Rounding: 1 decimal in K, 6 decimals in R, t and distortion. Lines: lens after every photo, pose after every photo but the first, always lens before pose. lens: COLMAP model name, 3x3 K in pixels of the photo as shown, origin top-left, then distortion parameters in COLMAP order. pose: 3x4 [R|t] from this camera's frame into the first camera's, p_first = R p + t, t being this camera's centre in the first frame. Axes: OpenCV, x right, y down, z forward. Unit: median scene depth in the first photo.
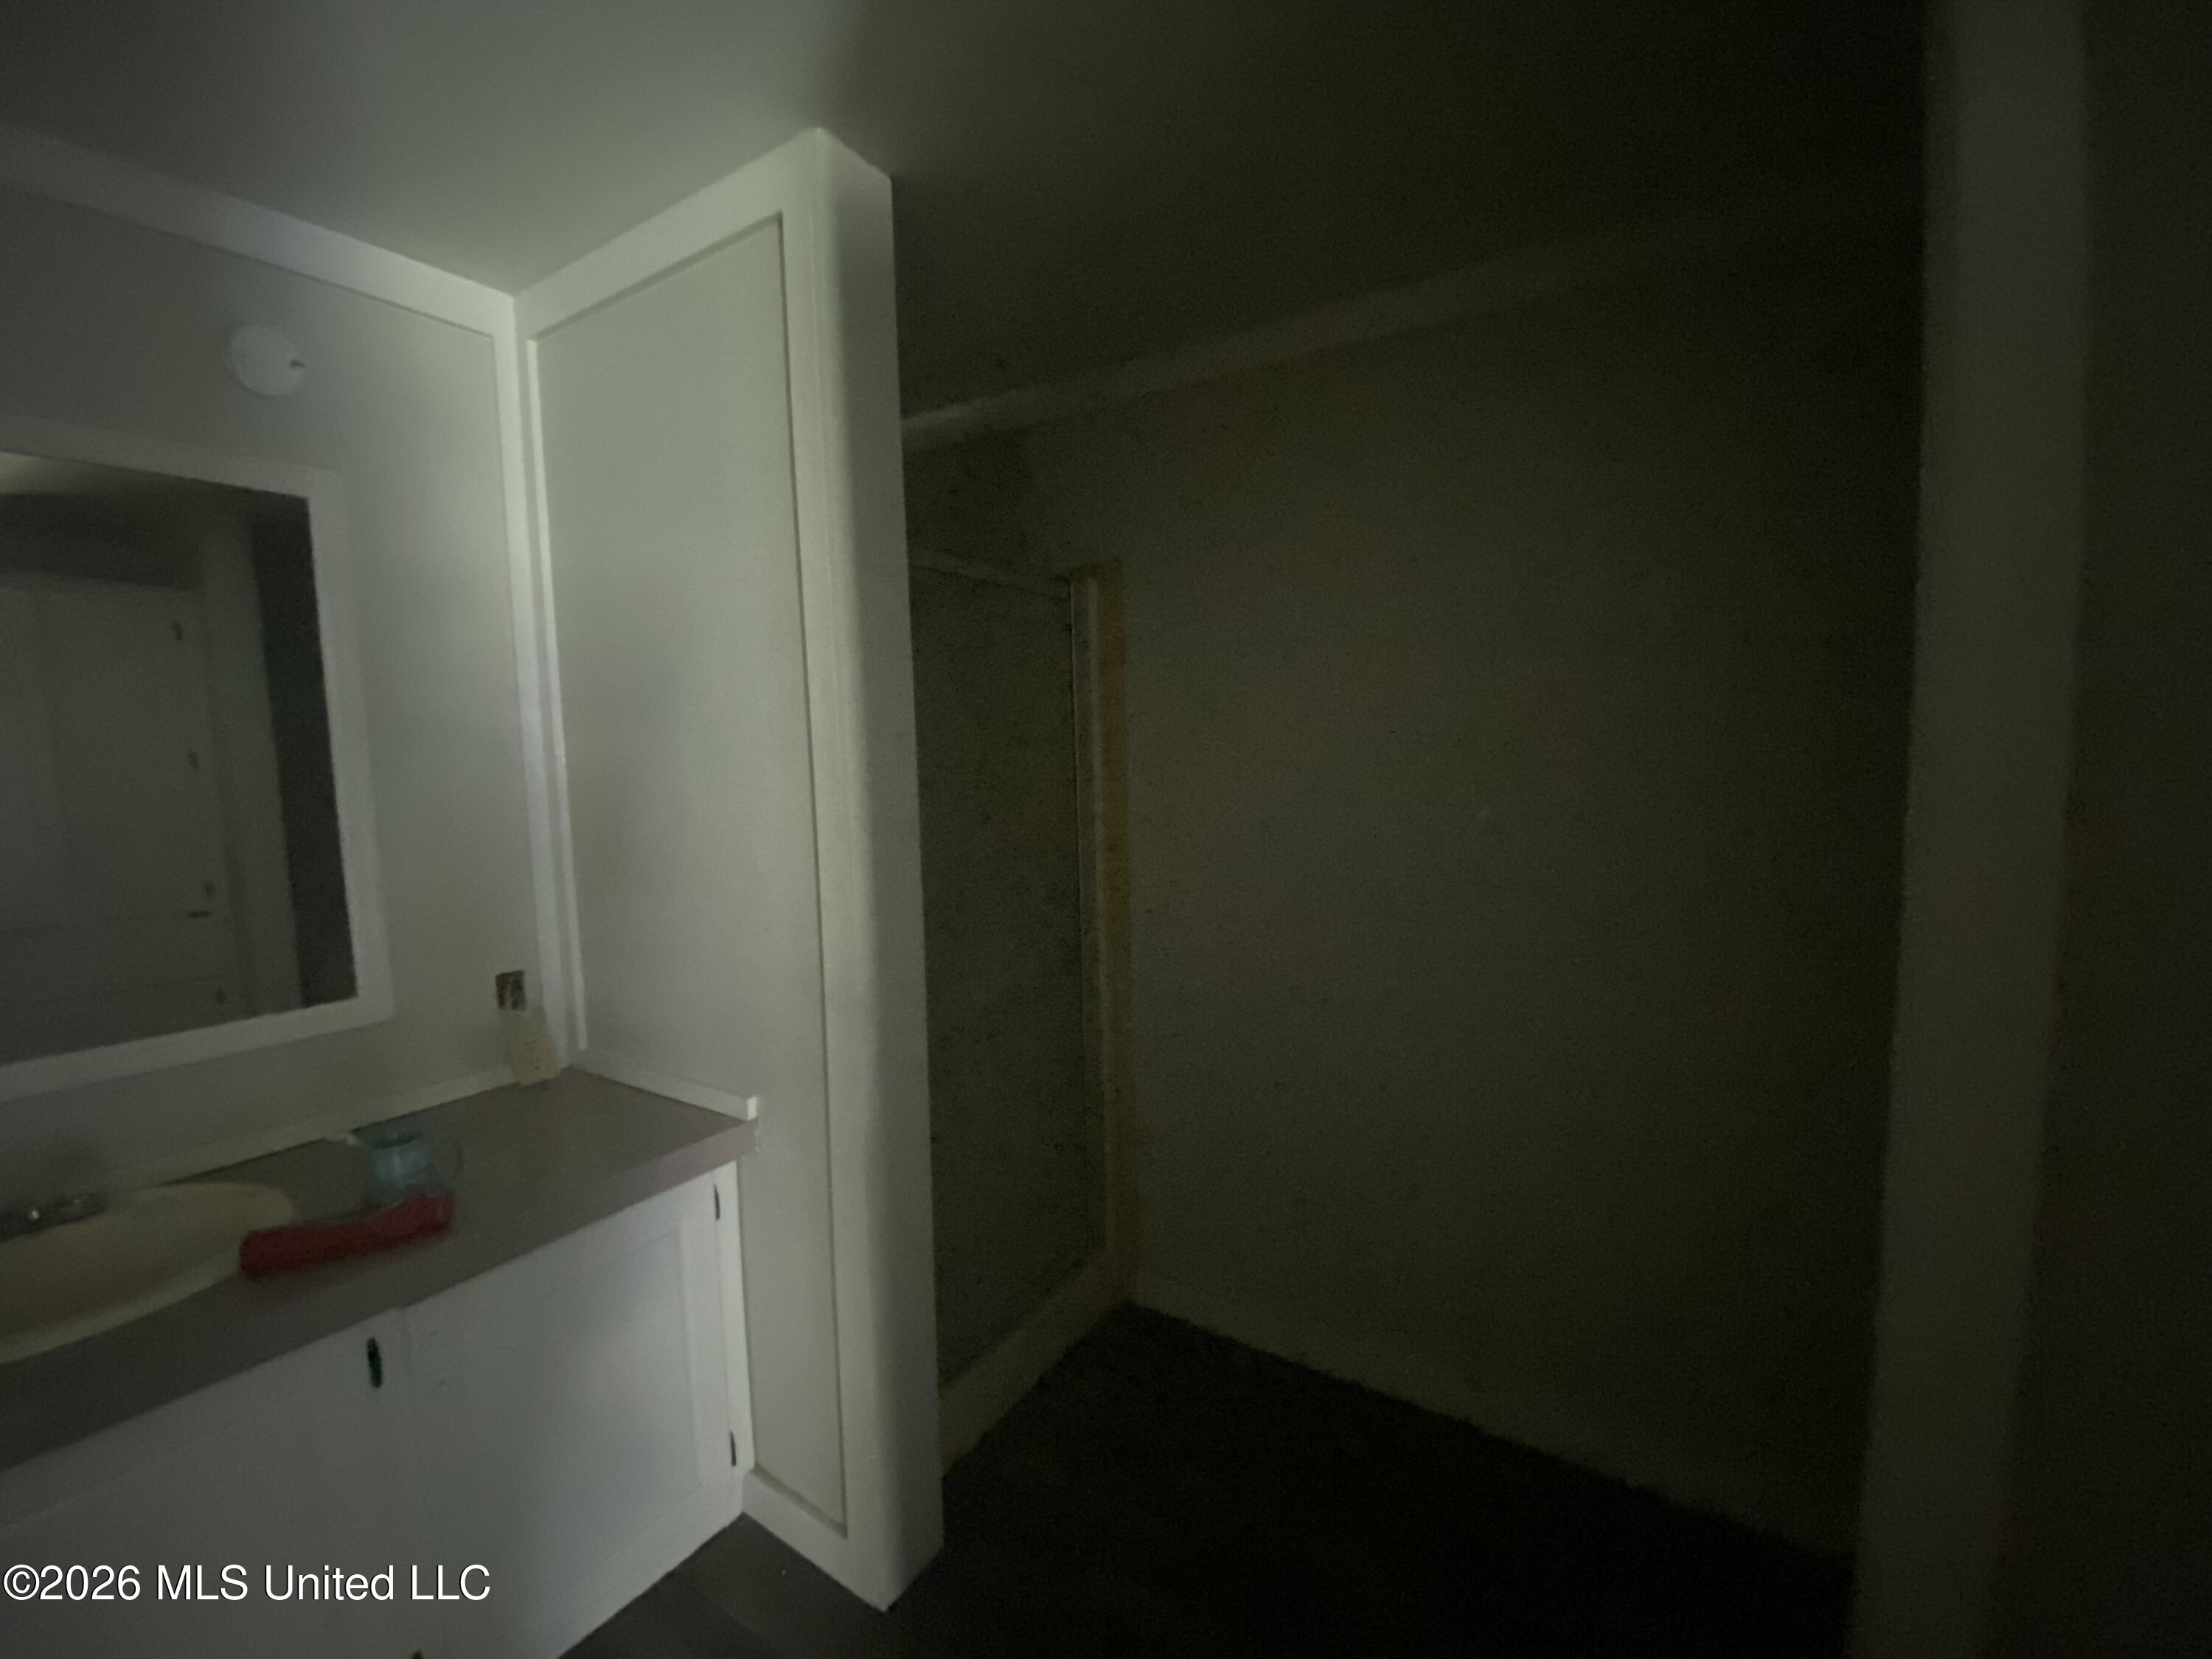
lens RADIAL K [[890.2, 0, 1106.0], [0, 890.2, 829.5], [0, 0, 1]] dist [0.013348, -0.017754]
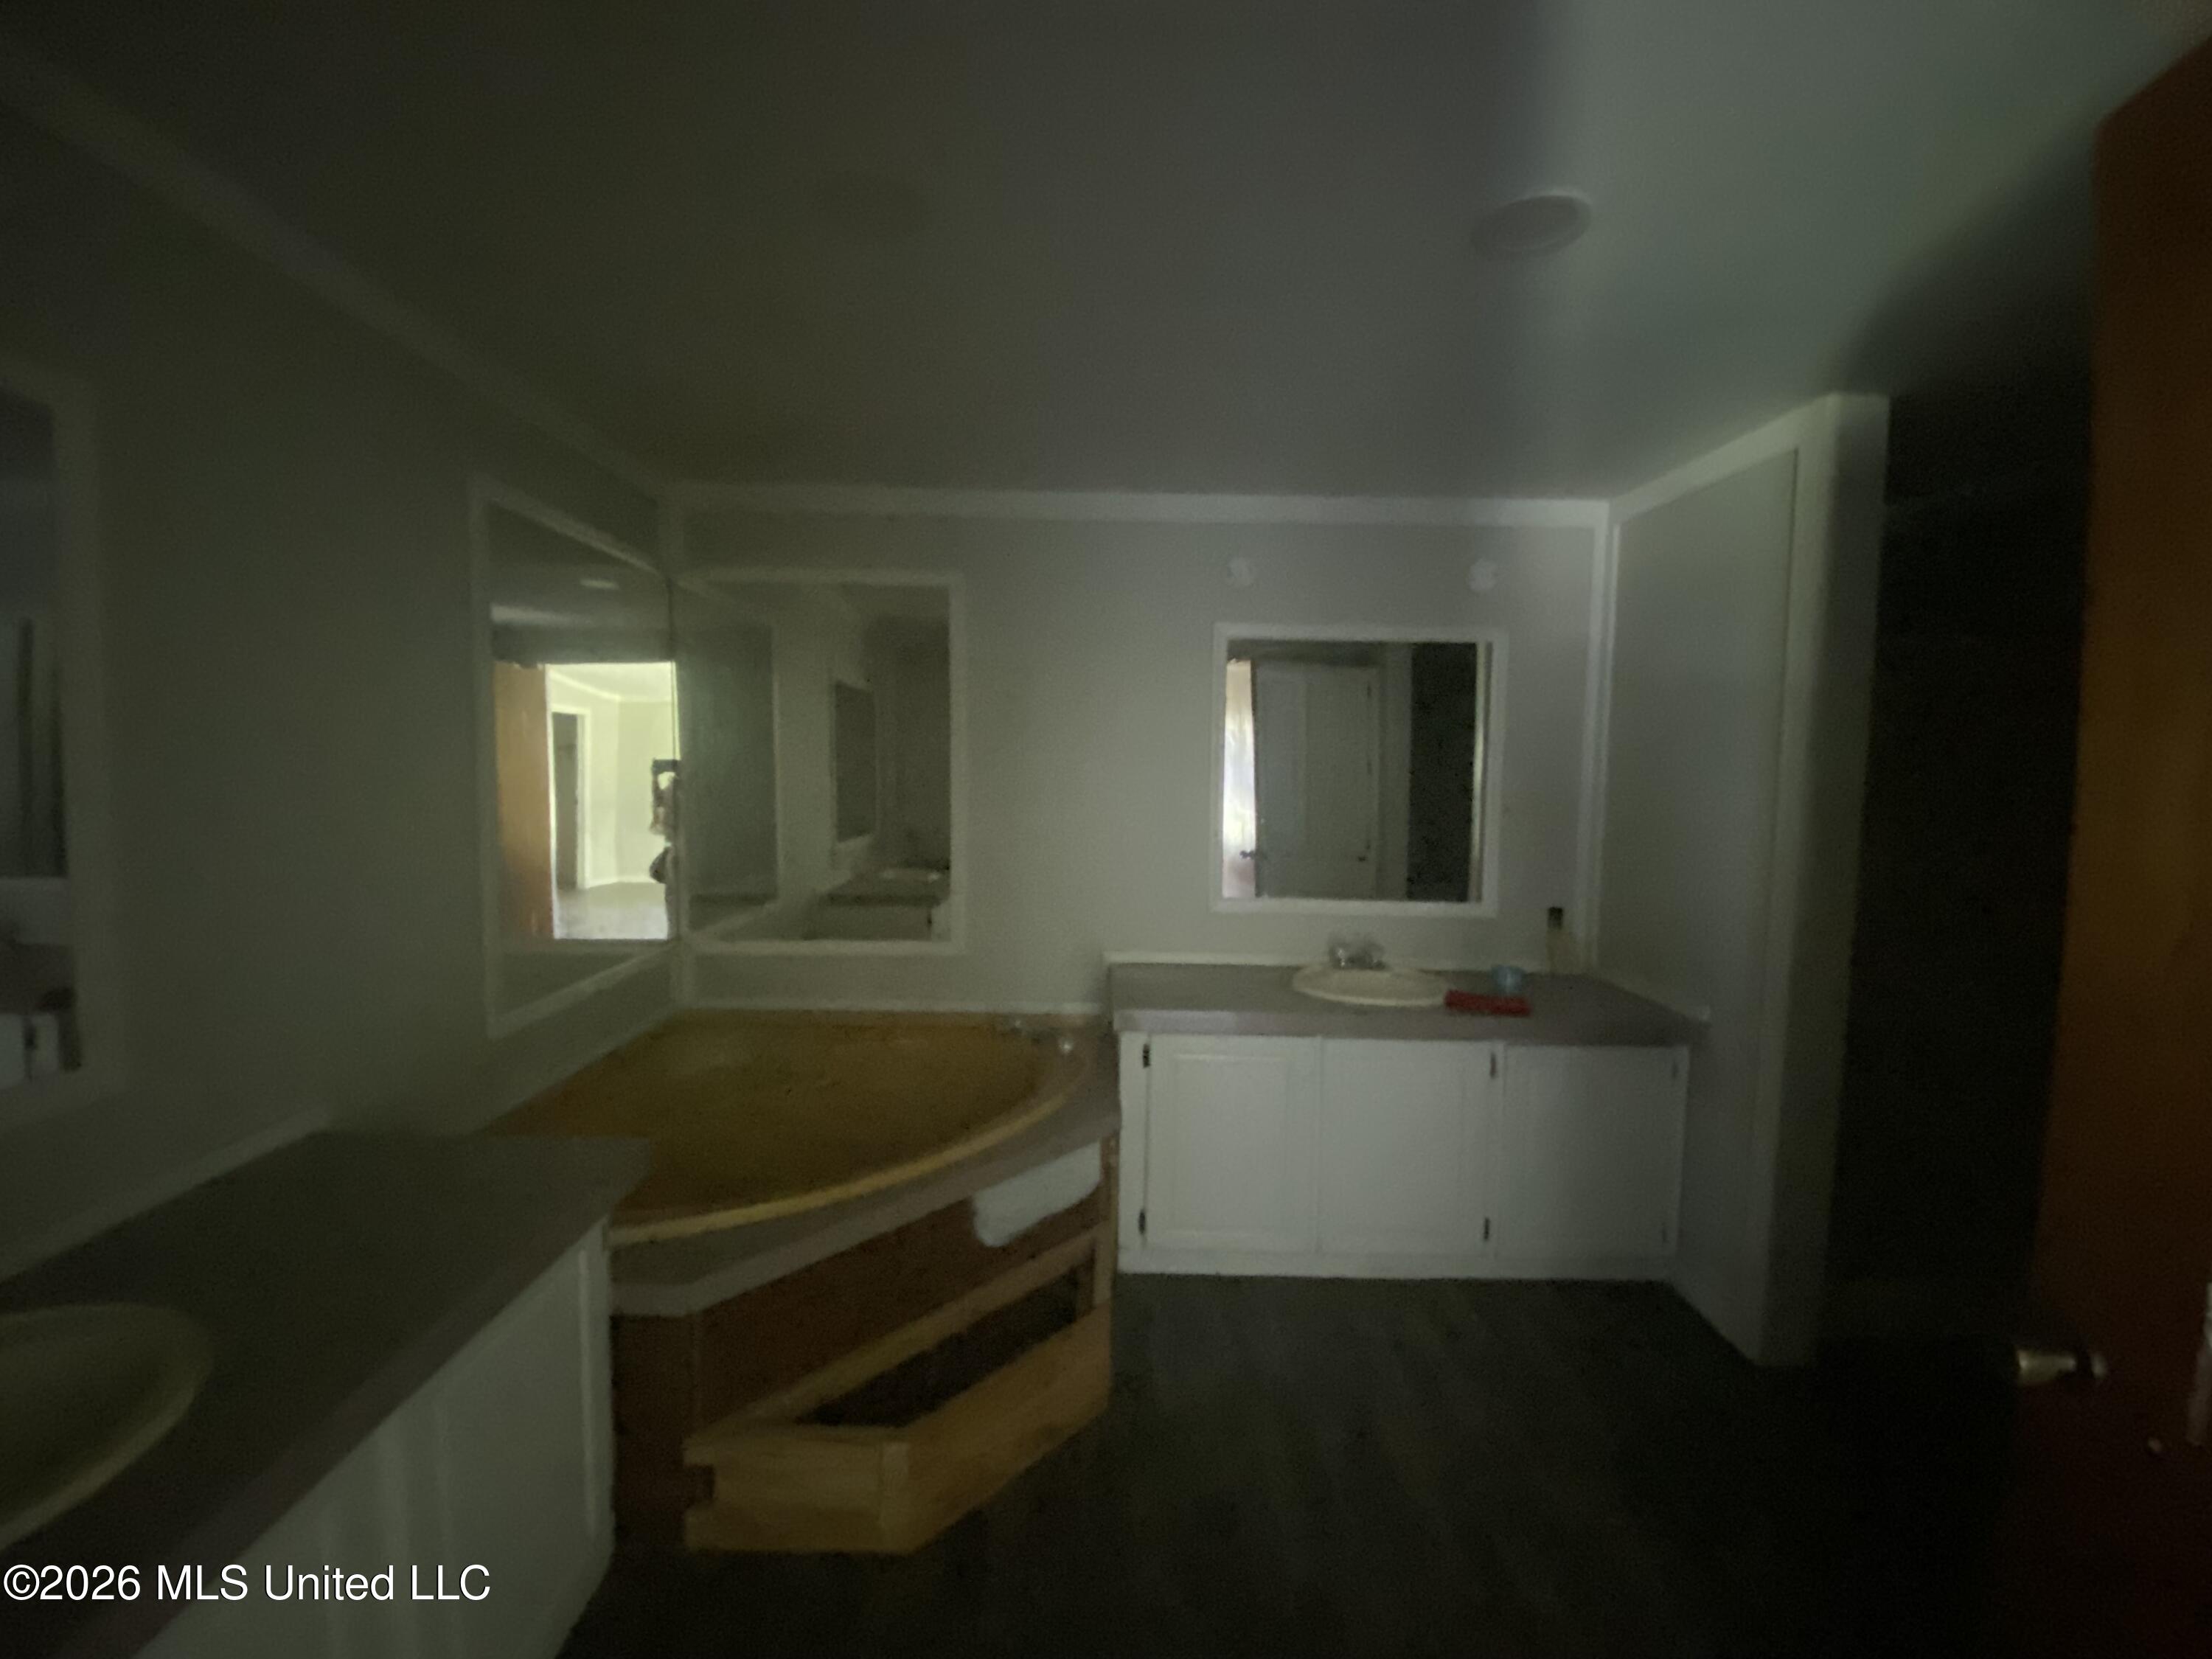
lens RADIAL K [[890.2, 0, 1106.0], [0, 890.2, 829.5], [0, 0, 1]] dist [0.013348, -0.017754]
pose [[0.543485, 0.086953, -0.834903, 0.302311], [-0.103158, 0.994000, 0.036372, 0.050614], [0.833056, 0.066359, 0.549194, -0.741388]]
